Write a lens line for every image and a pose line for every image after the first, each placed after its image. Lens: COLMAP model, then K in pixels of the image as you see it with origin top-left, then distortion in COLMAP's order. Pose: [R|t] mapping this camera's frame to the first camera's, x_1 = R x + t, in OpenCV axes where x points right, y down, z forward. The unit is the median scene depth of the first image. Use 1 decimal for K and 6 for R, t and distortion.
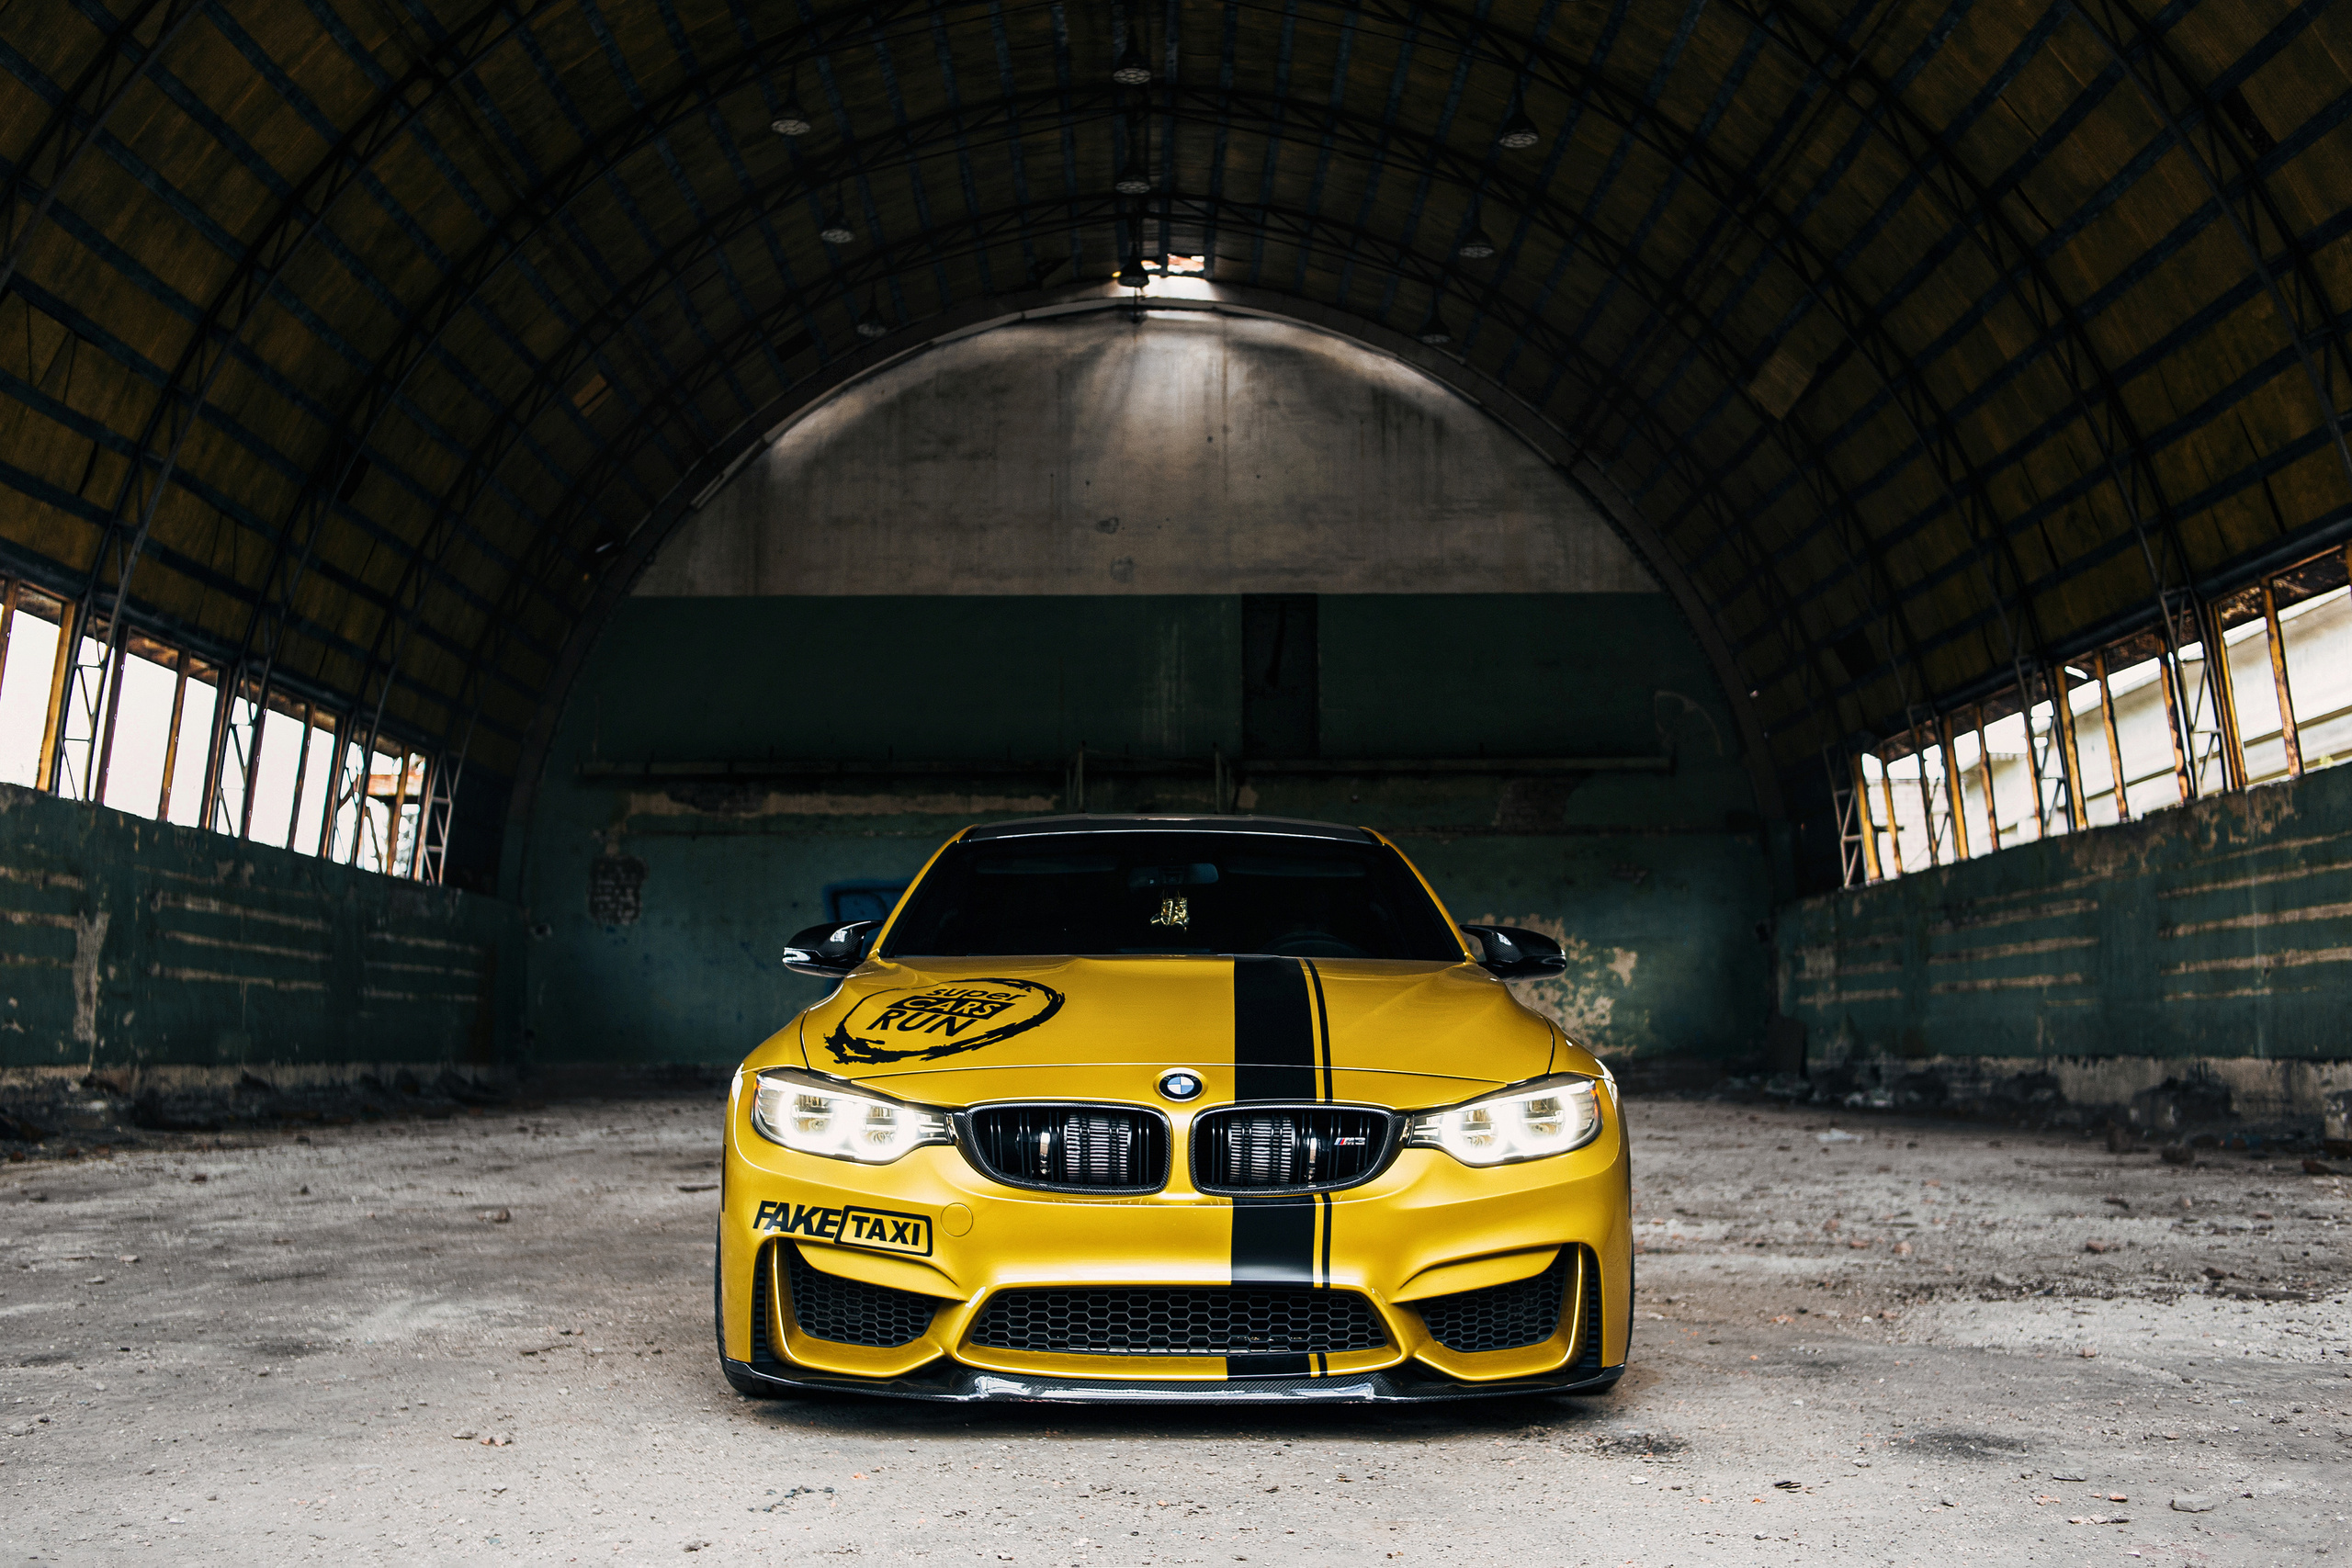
lens RADIAL K [[2358.8, 0, 1177.6], [0, 2358.8, 740.1], [0, 0, 1]] dist [-0.023580, 0.019725]
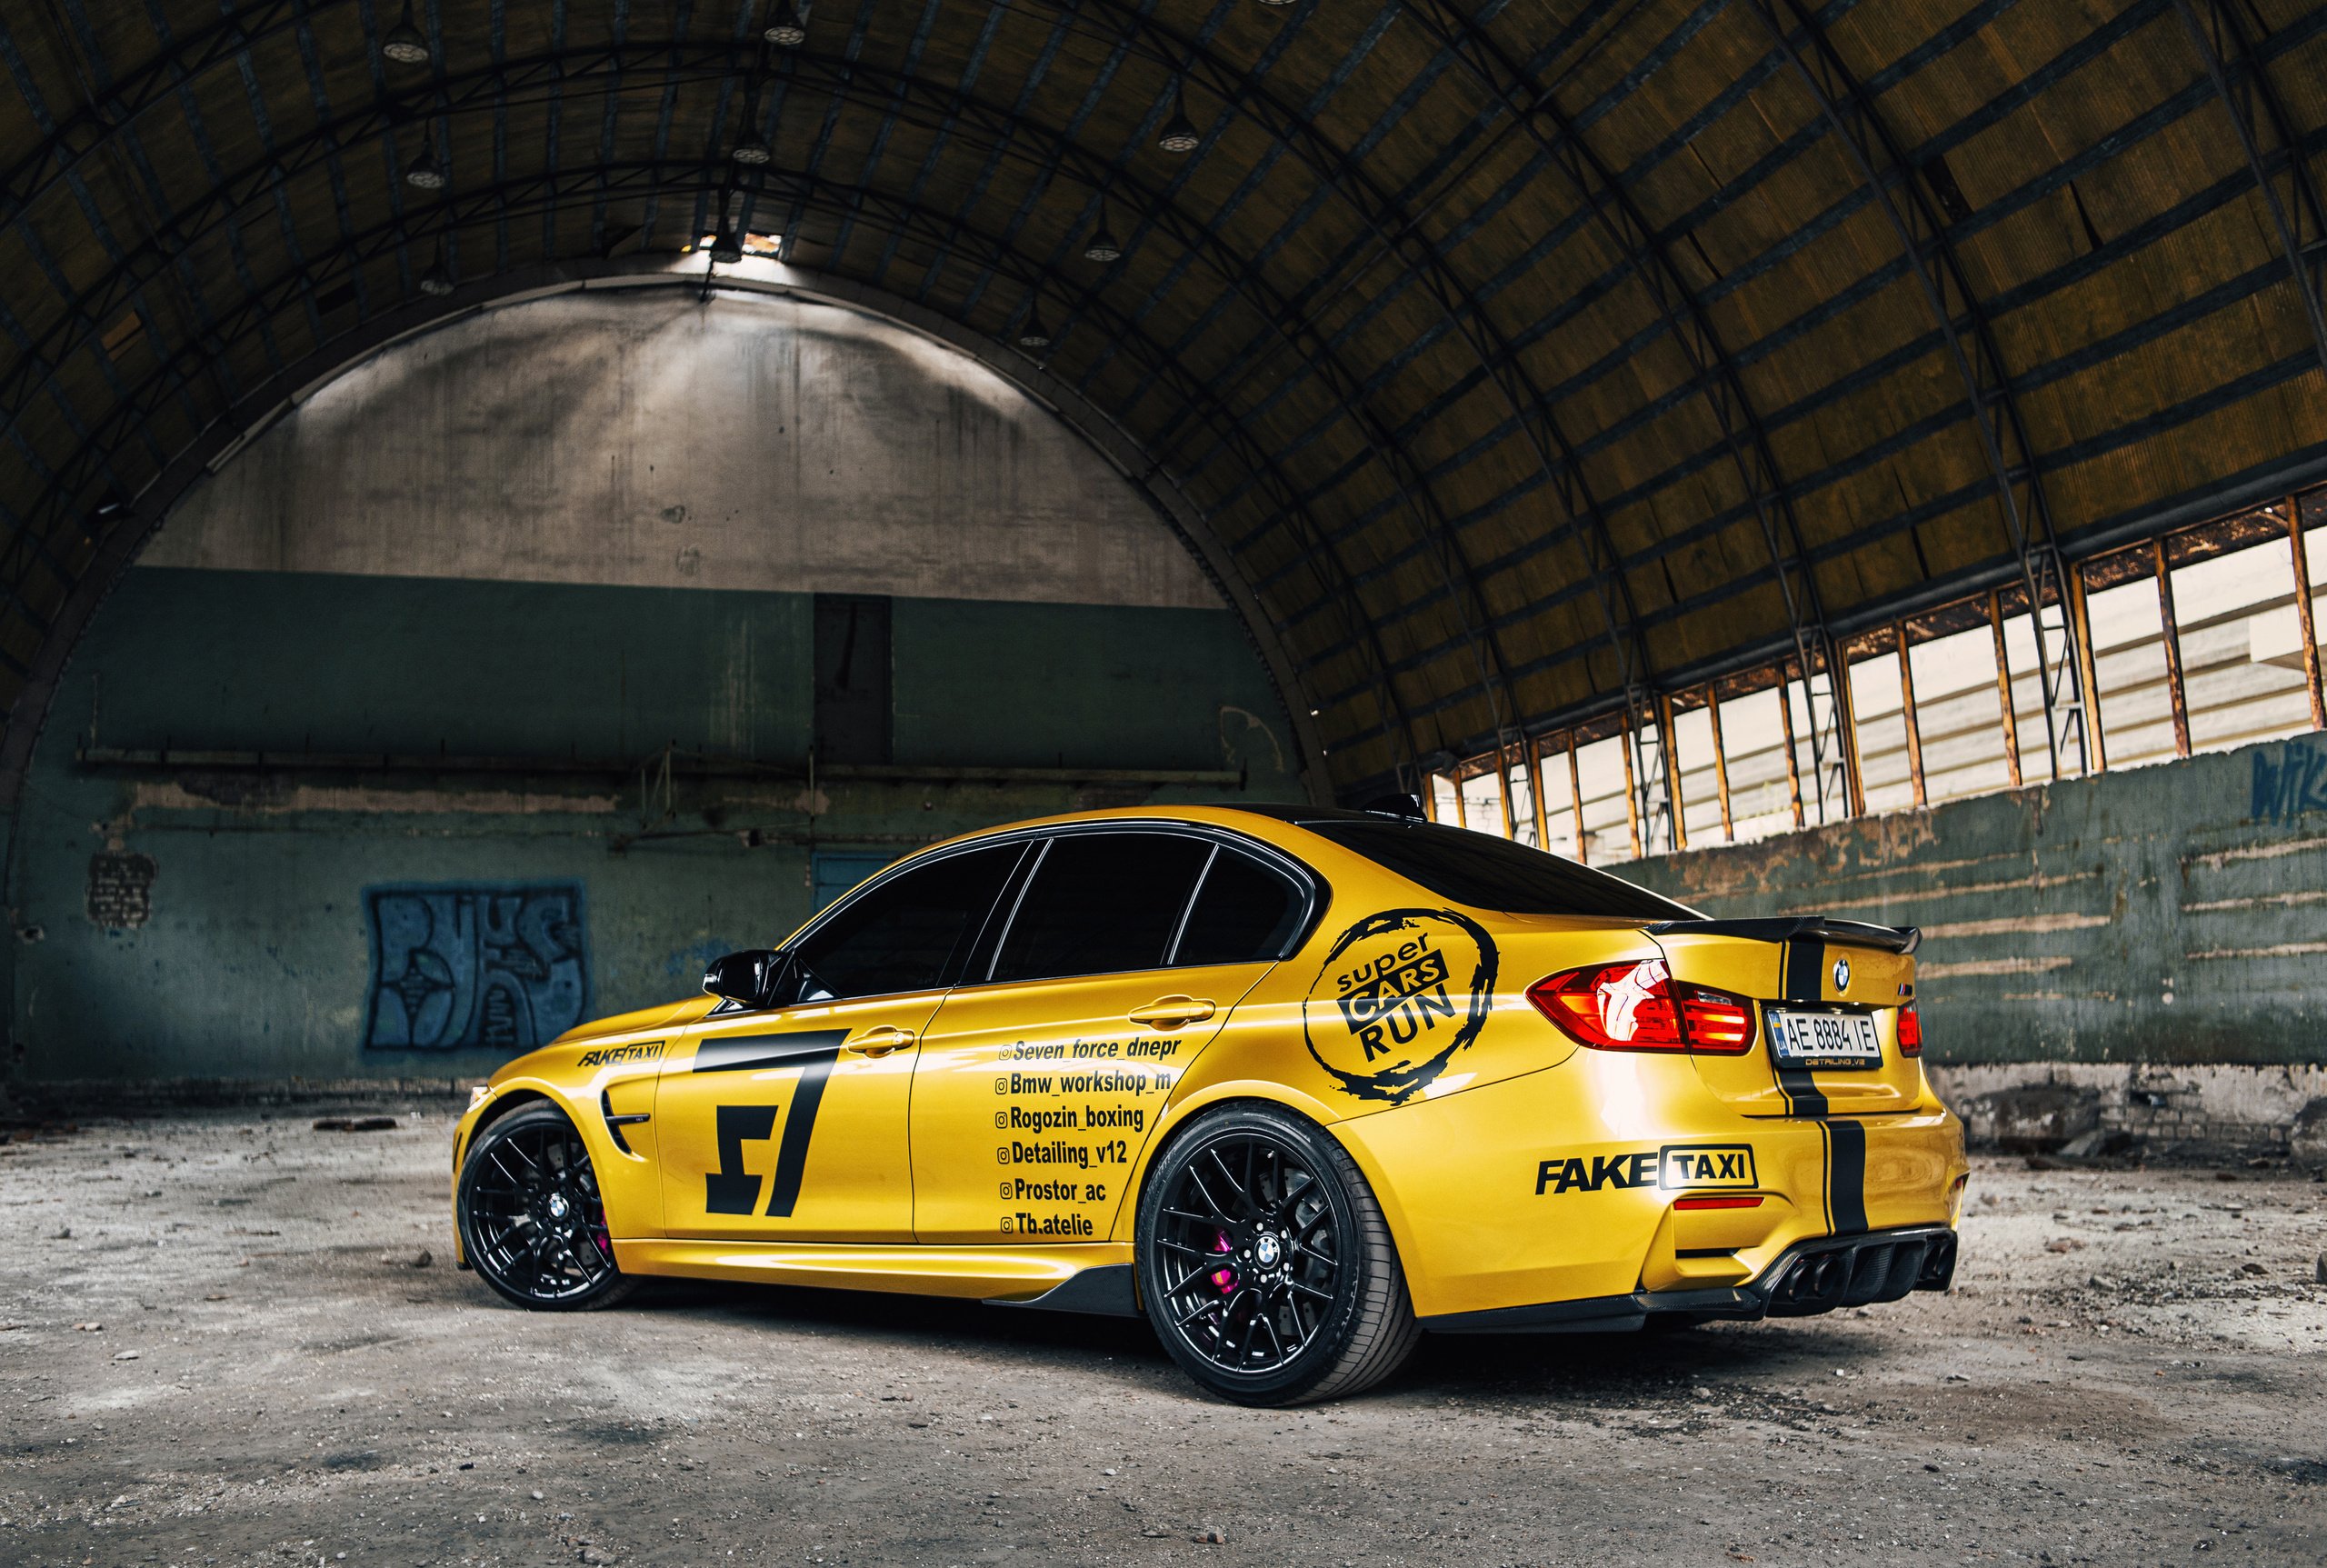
lens RADIAL K [[2329.9, 0, 1178.4], [0, 2329.9, 894.8], [0, 0, 1]] dist [-0.011214, 0.006134]
pose [[0.964712, 0.010719, 0.263090, -0.108873], [-0.027152, 0.997894, 0.058905, 0.002324], [-0.261904, -0.063970, 0.962971, 0.039322]]
